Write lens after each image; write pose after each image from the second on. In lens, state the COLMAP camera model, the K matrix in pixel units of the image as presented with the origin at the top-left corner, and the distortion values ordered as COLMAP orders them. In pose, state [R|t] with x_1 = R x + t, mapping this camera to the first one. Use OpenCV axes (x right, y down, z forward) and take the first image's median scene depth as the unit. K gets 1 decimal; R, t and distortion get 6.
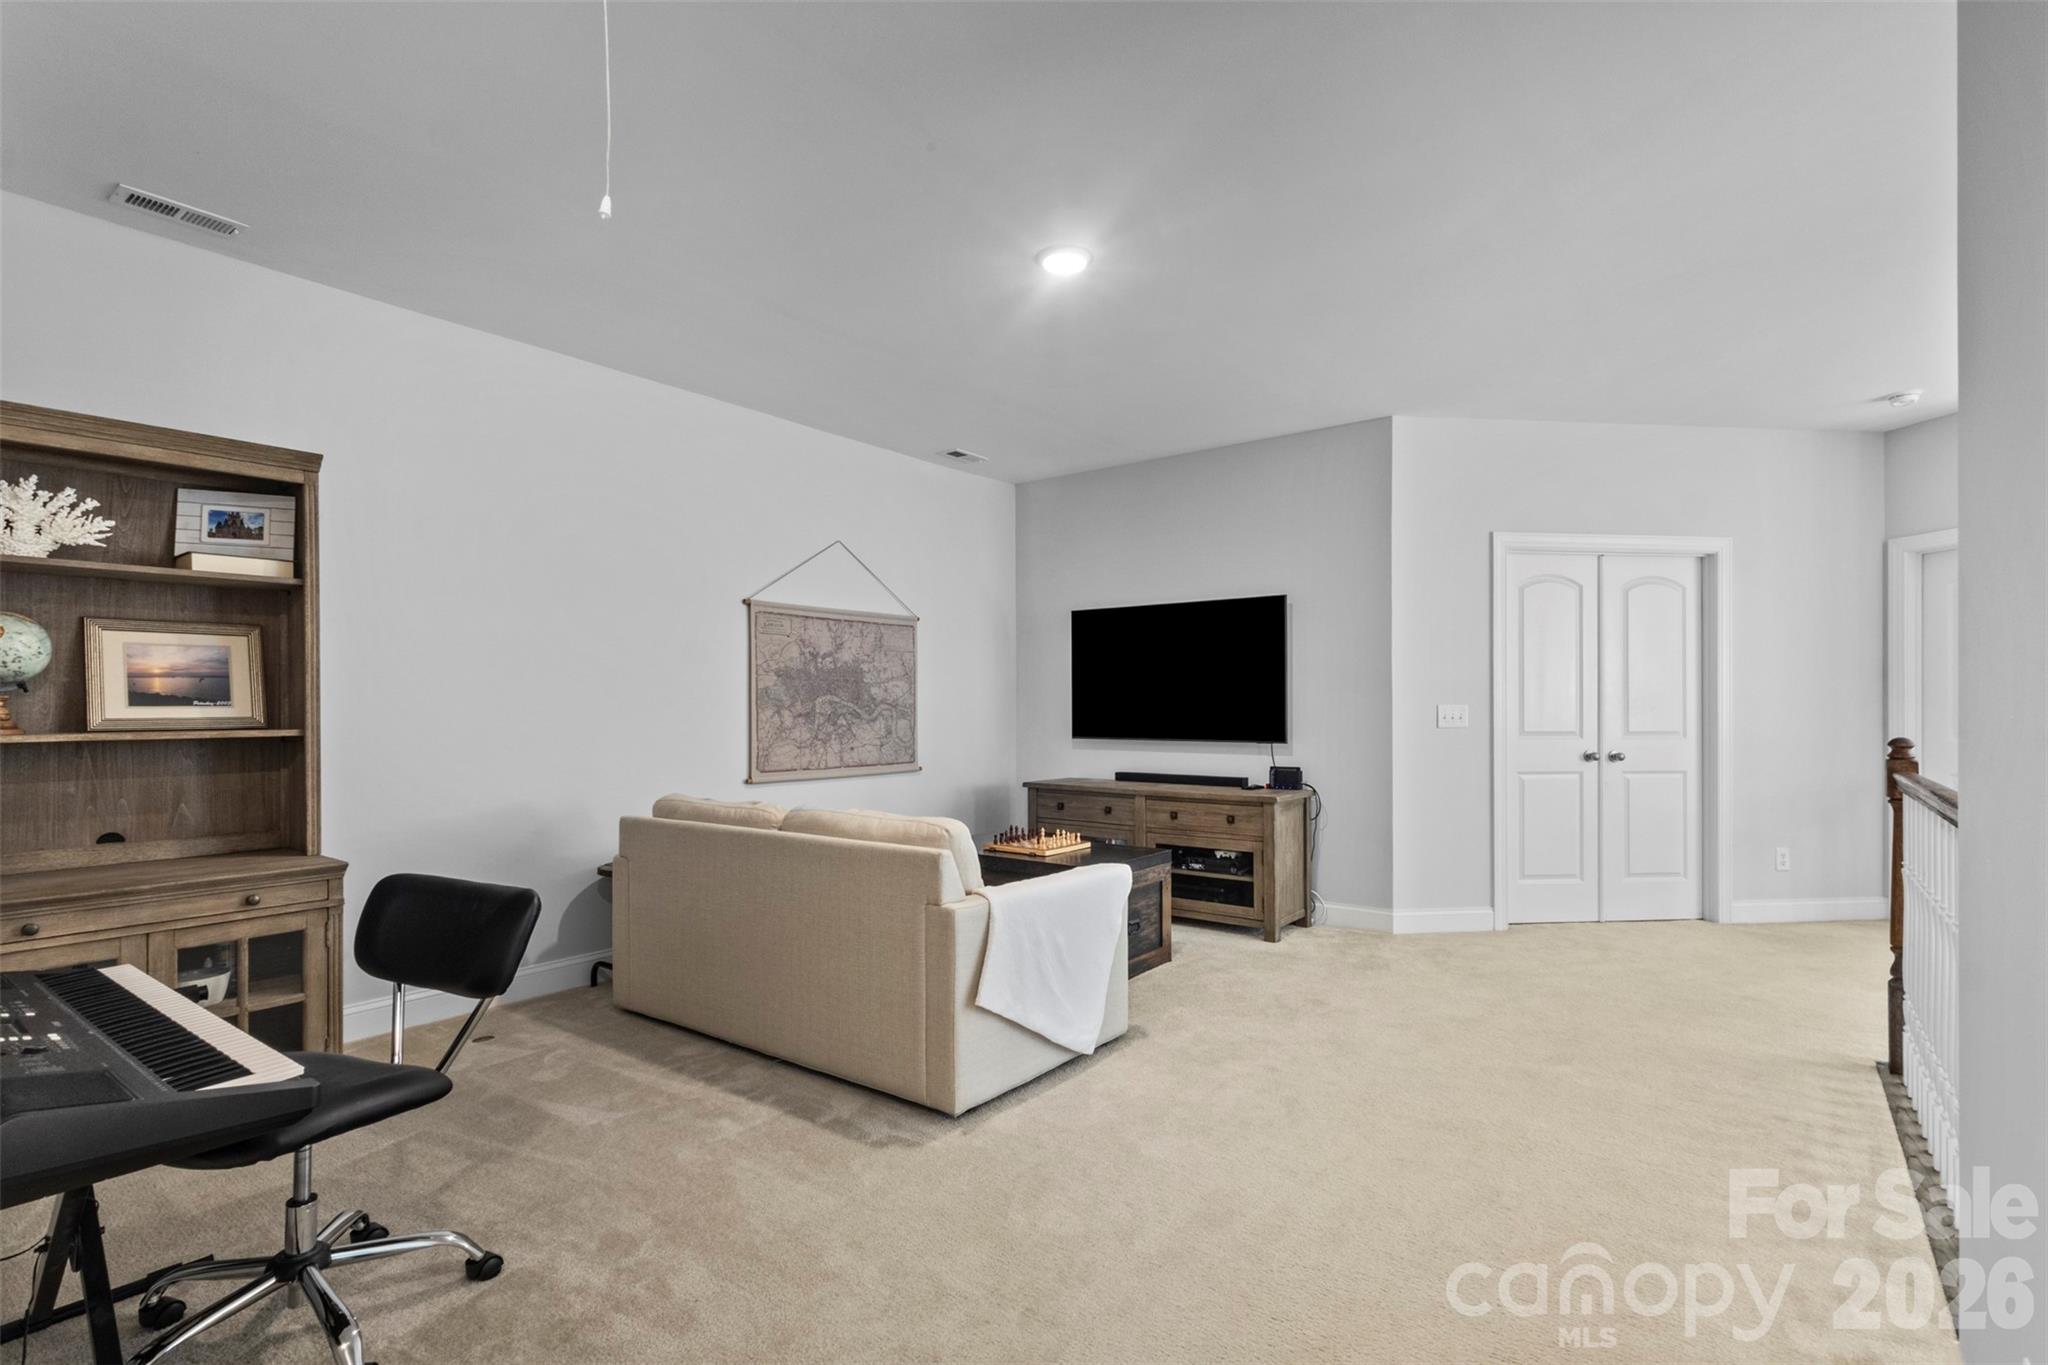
lens RADIAL K [[964.5, 0, 1021.2], [0, 964.5, 677.6], [0, 0, 1]] dist [0.013662, -0.000759]
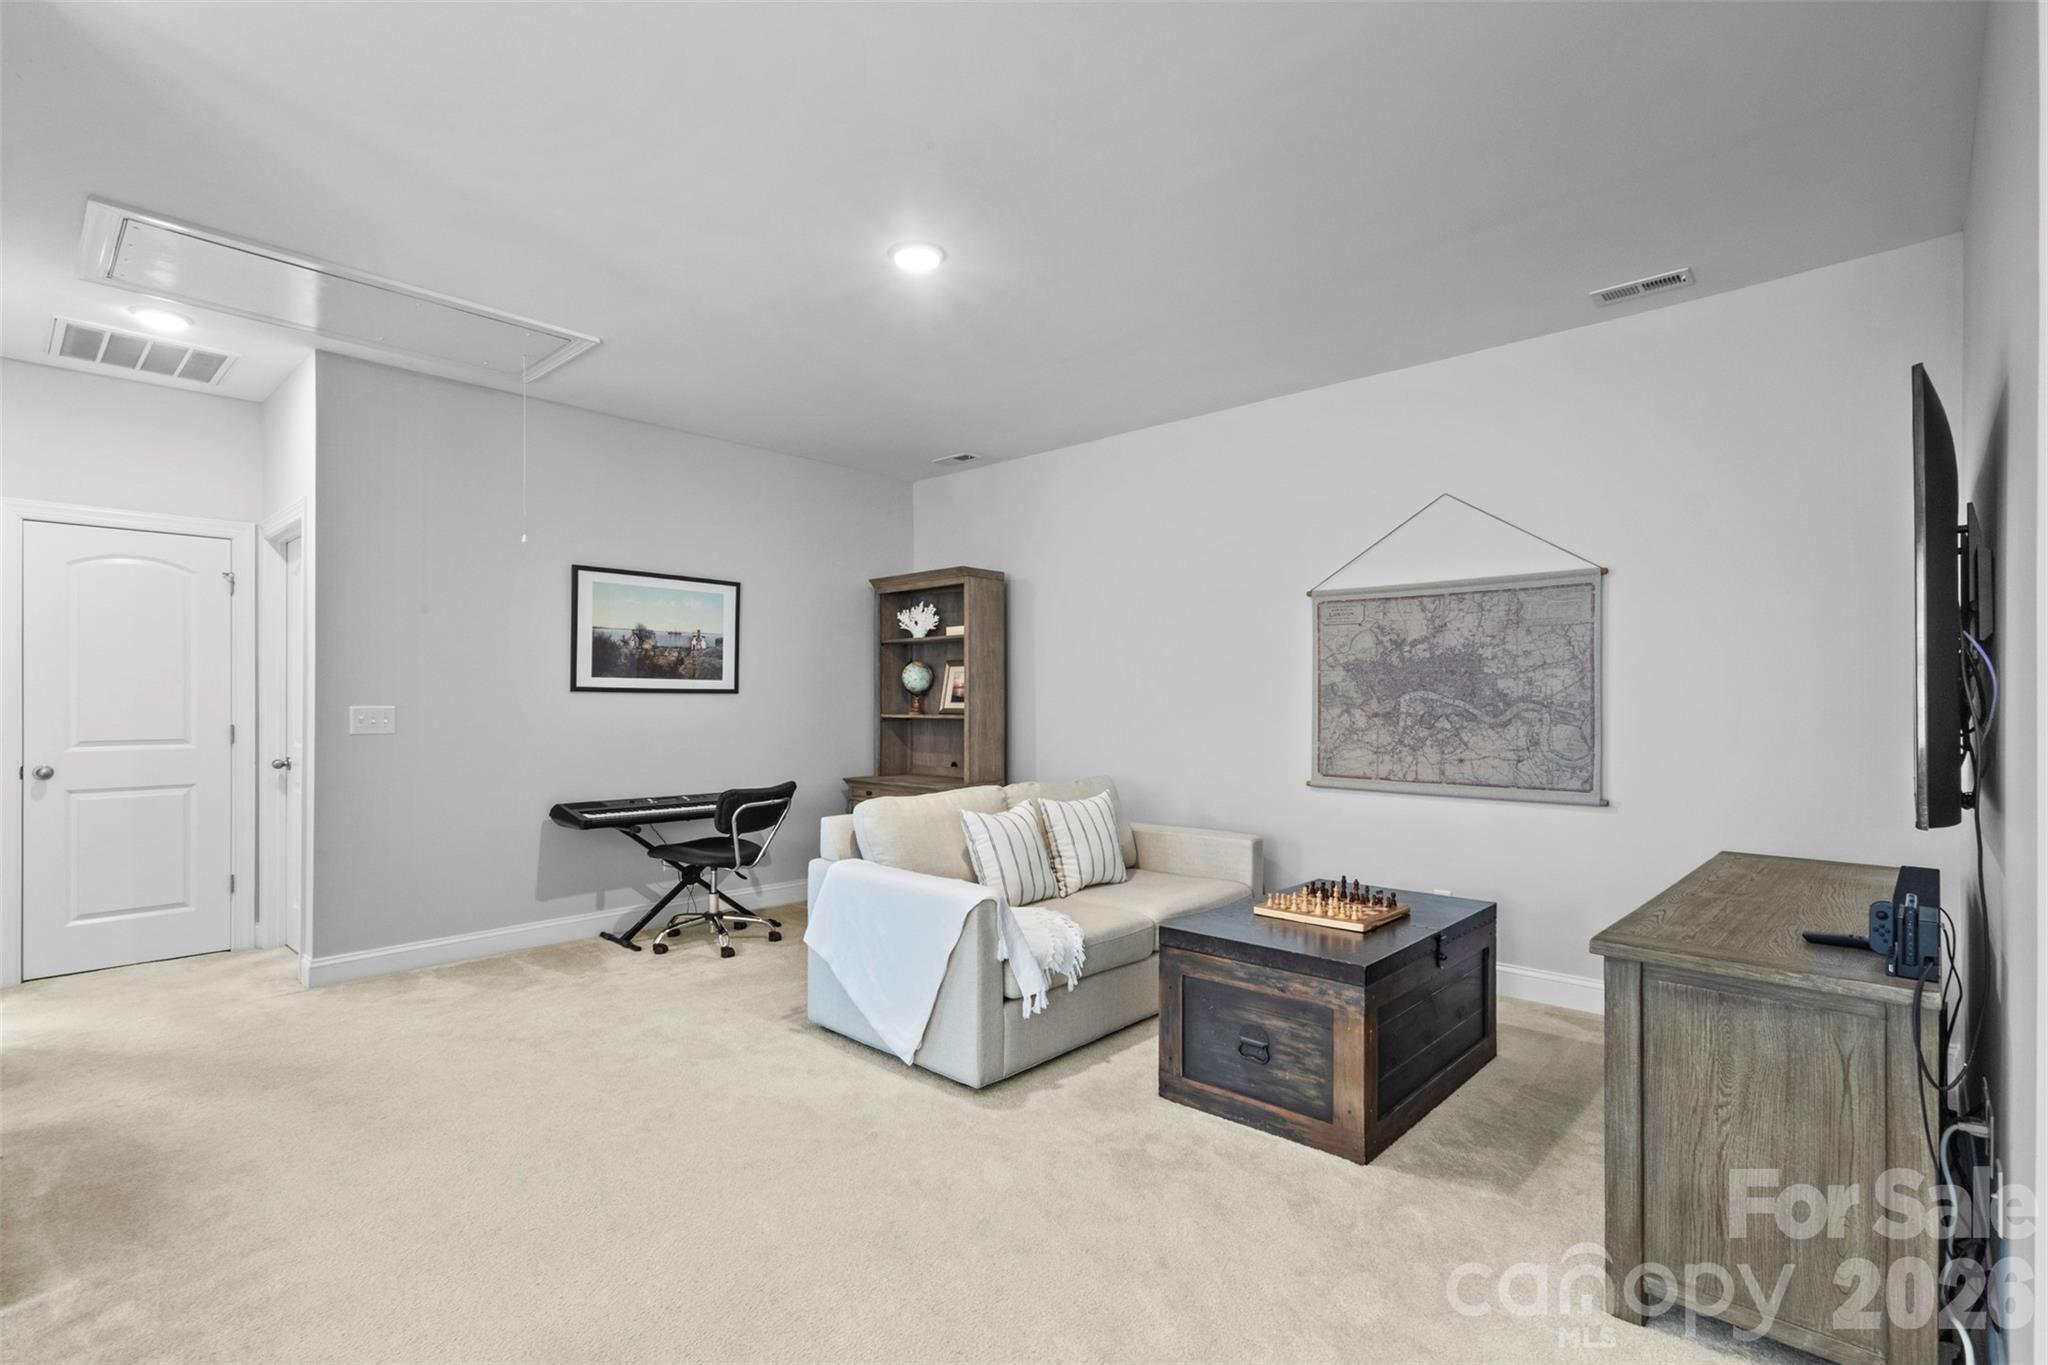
lens RADIAL K [[964.5, 0, 1021.2], [0, 964.5, 677.6], [0, 0, 1]] dist [0.013662, -0.000759]
pose [[-0.091288, -0.019650, -0.995631, 0.643522], [0.029951, 0.999299, -0.022469, 0.015278], [0.995374, -0.031872, -0.090636, 0.751252]]
